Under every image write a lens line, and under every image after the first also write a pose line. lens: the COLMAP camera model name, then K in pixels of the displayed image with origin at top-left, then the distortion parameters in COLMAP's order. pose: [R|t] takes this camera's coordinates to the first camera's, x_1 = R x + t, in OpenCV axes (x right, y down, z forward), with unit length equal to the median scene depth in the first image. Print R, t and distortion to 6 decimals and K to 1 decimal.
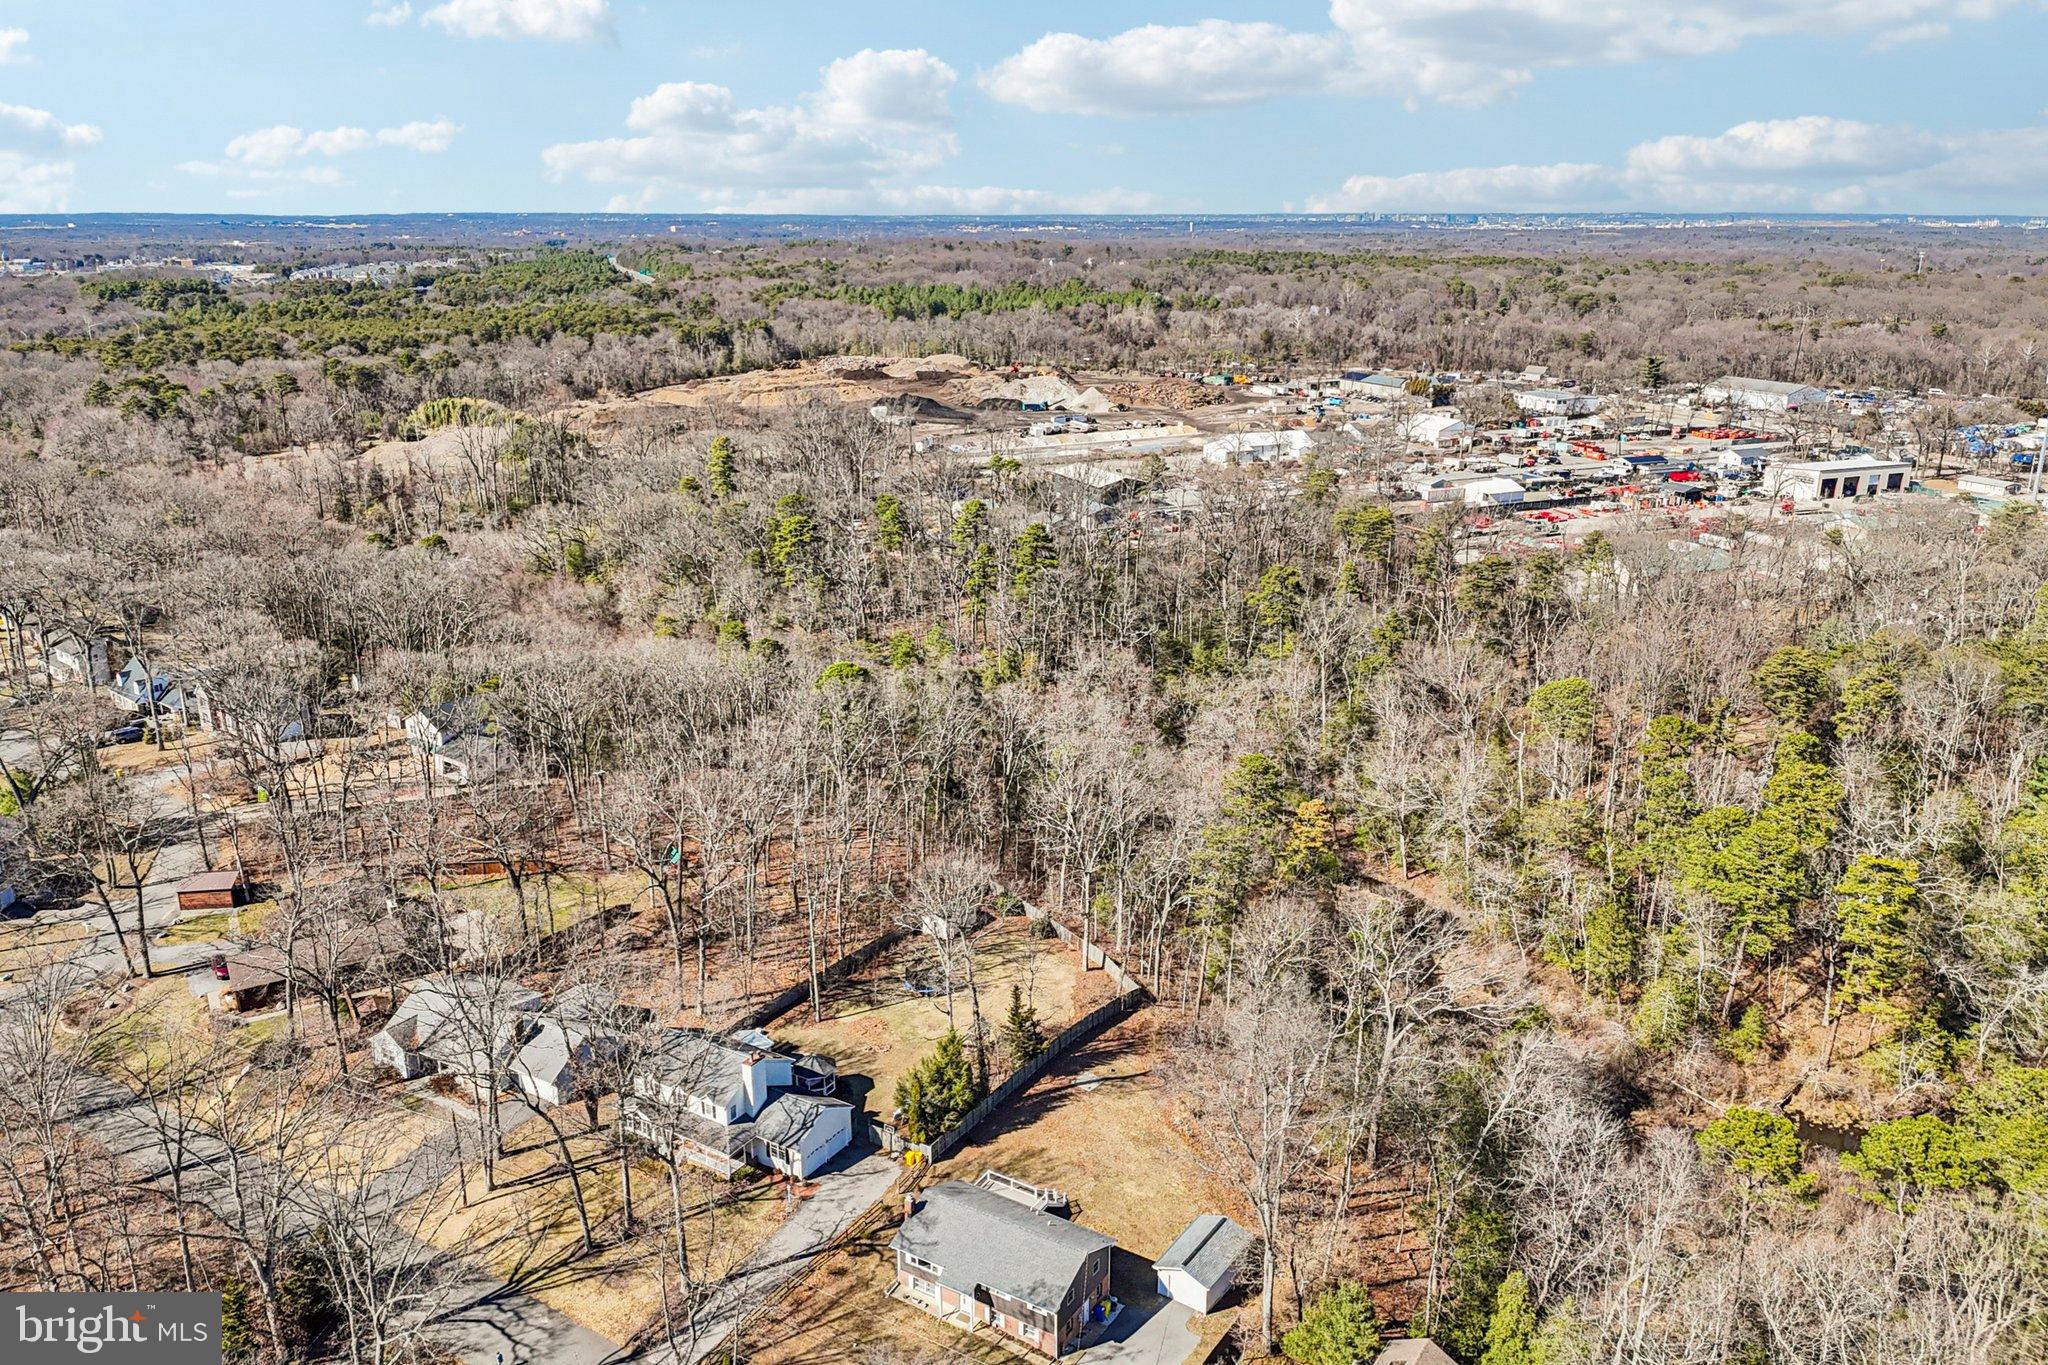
lens RADIAL K [[1578.6, 0, 1024.3], [0, 1578.6, 675.2], [0, 0, 1]] dist [0.074466, -0.132596]
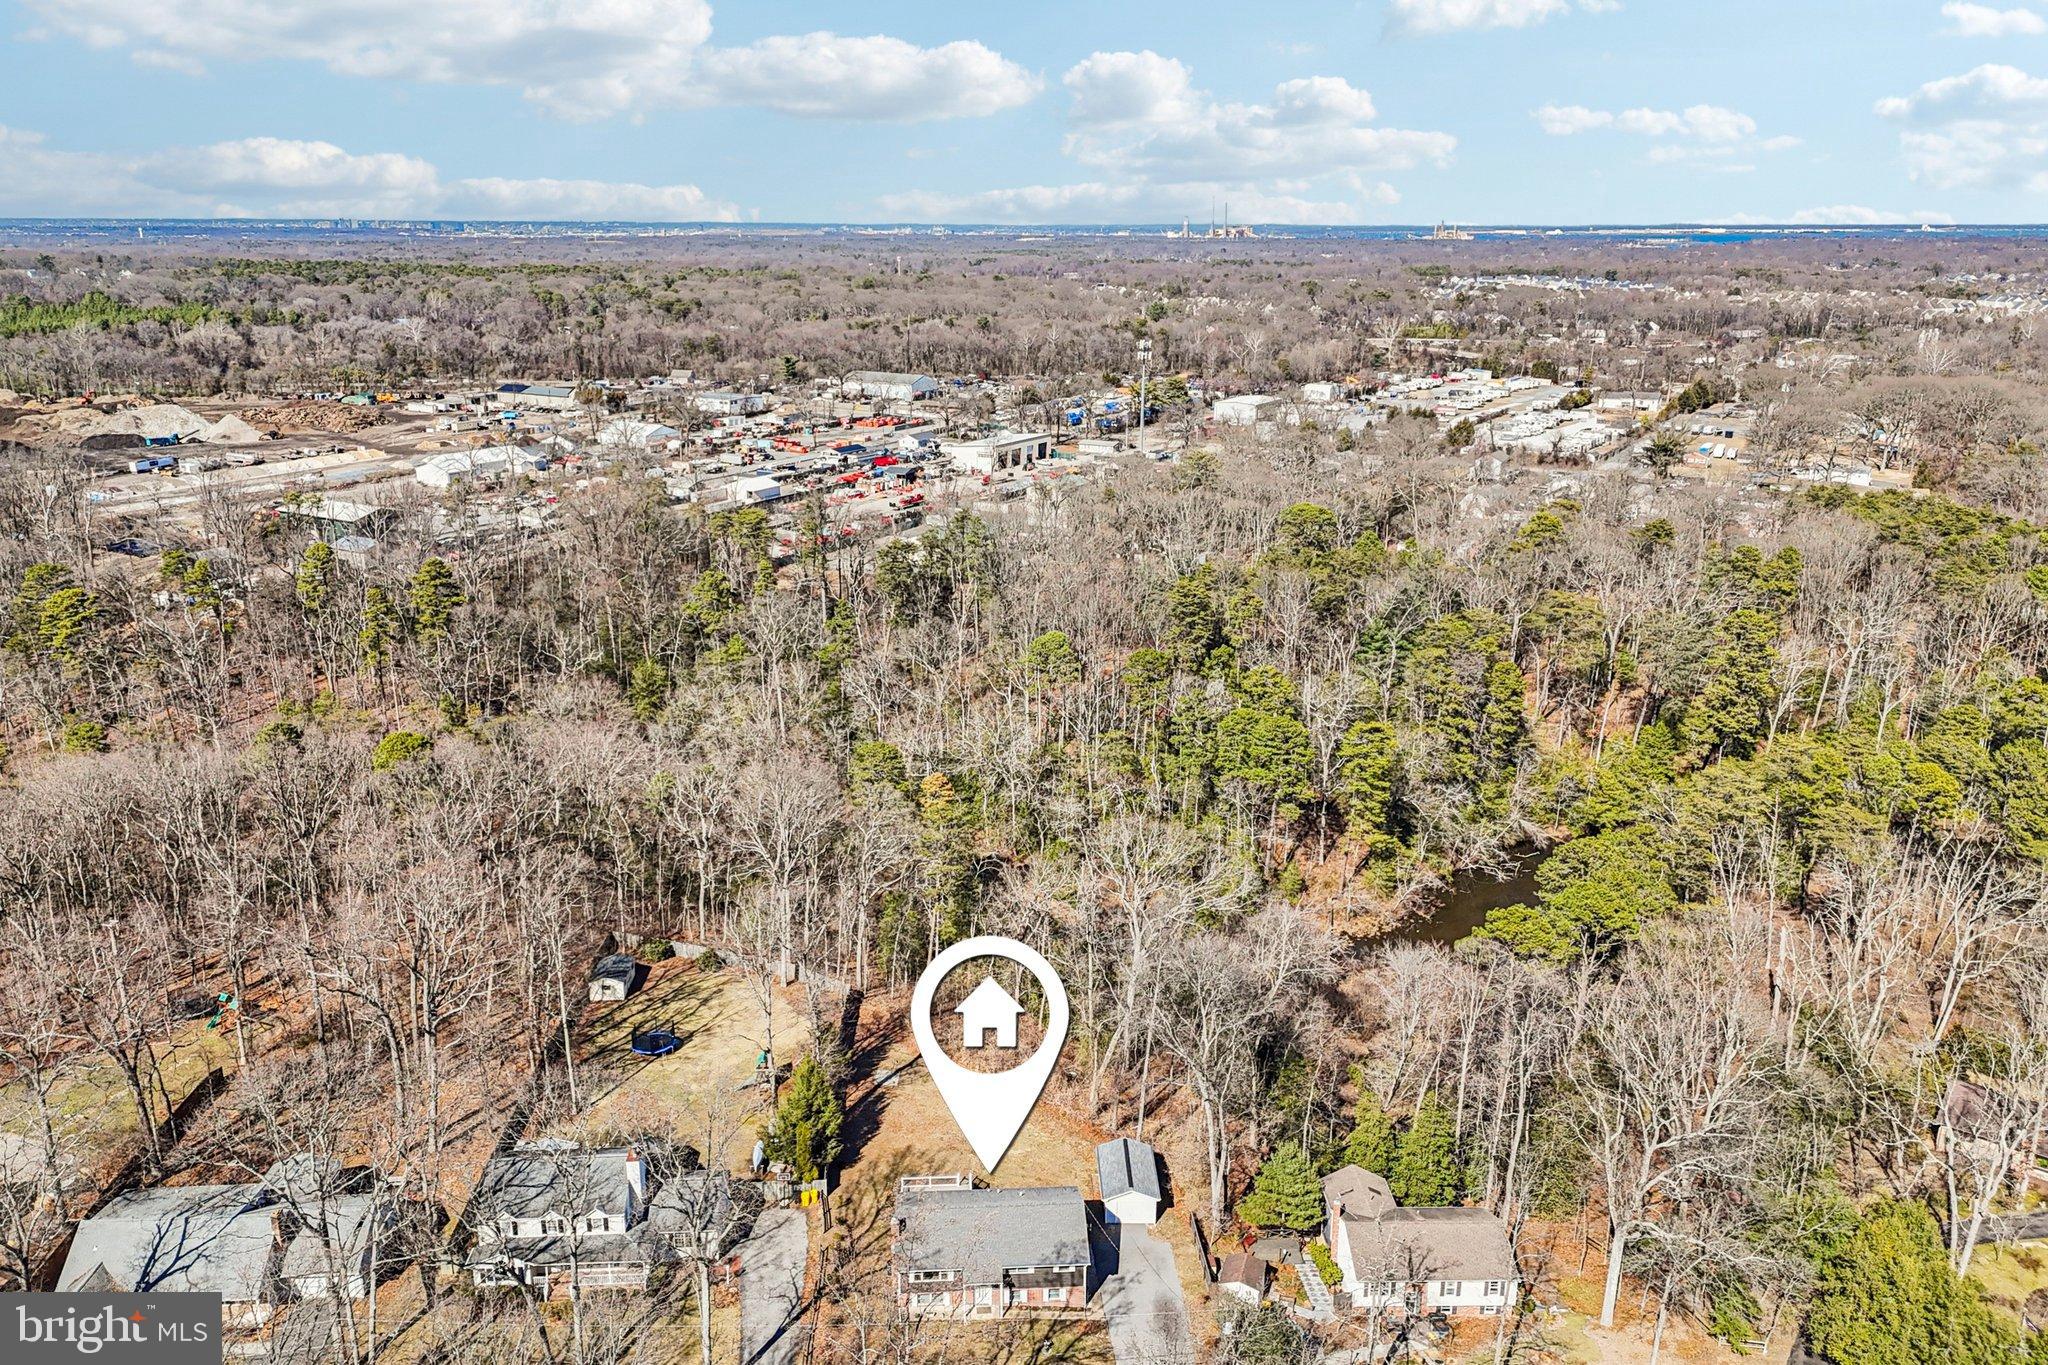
lens RADIAL K [[1569.4, 0, 1026.4], [0, 1569.4, 685.8], [0, 0, 1]] dist [0.081475, -0.002726]
pose [[0.818685, -0.164705, 0.550116, -0.121307], [0.163763, 0.985168, 0.051248, -0.008560], [-0.550397, 0.048132, 0.833514, 0.029127]]
